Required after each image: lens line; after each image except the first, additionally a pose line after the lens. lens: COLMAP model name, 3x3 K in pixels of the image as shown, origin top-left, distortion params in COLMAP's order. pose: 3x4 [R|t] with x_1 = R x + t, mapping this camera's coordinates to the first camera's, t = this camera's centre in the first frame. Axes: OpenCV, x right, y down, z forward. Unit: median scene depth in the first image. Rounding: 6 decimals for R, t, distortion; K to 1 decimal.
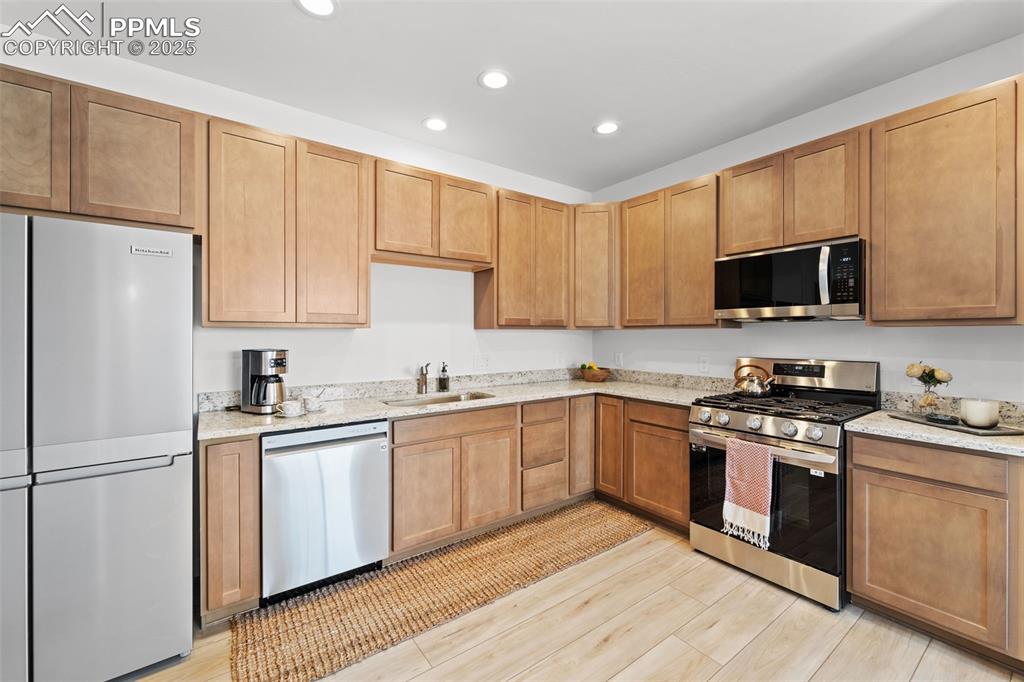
lens RADIAL K [[415.9, 0, 508.6], [0, 415.9, 328.9], [0, 0, 1]] dist [-0.002469, -0.000730]
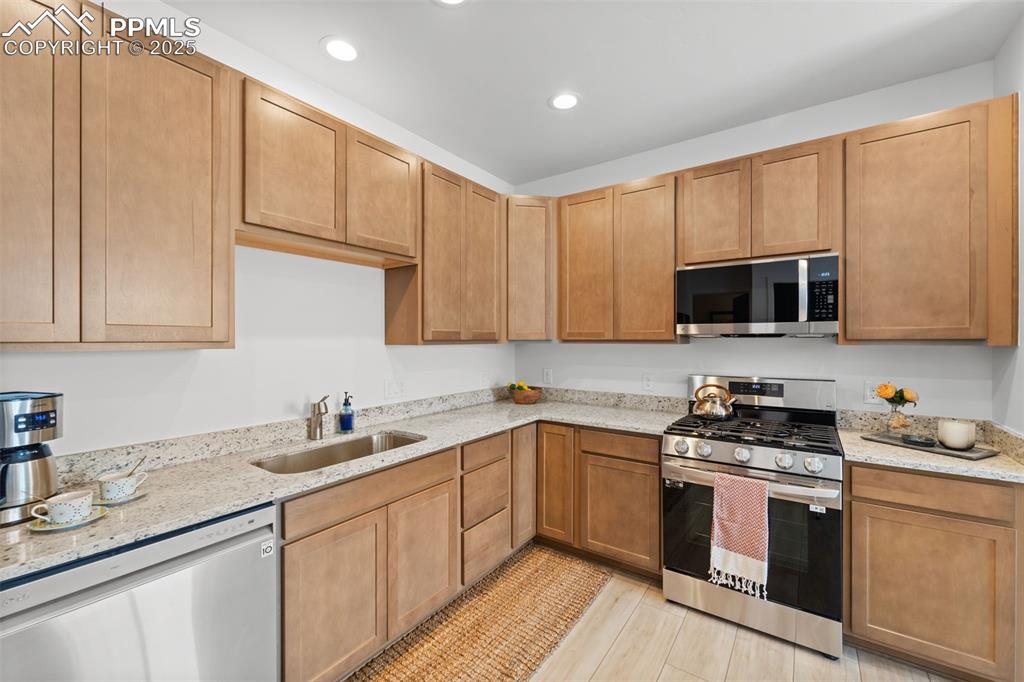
lens RADIAL K [[413.9, 0, 511.3], [0, 413.9, 336.8], [0, 0, 1]] dist [-0.002333, -0.000782]
pose [[0.947787, 0.000916, 0.318902, -0.136721], [-0.002916, 0.999979, 0.005794, -0.024201], [-0.318890, -0.006421, 0.947770, 0.281111]]
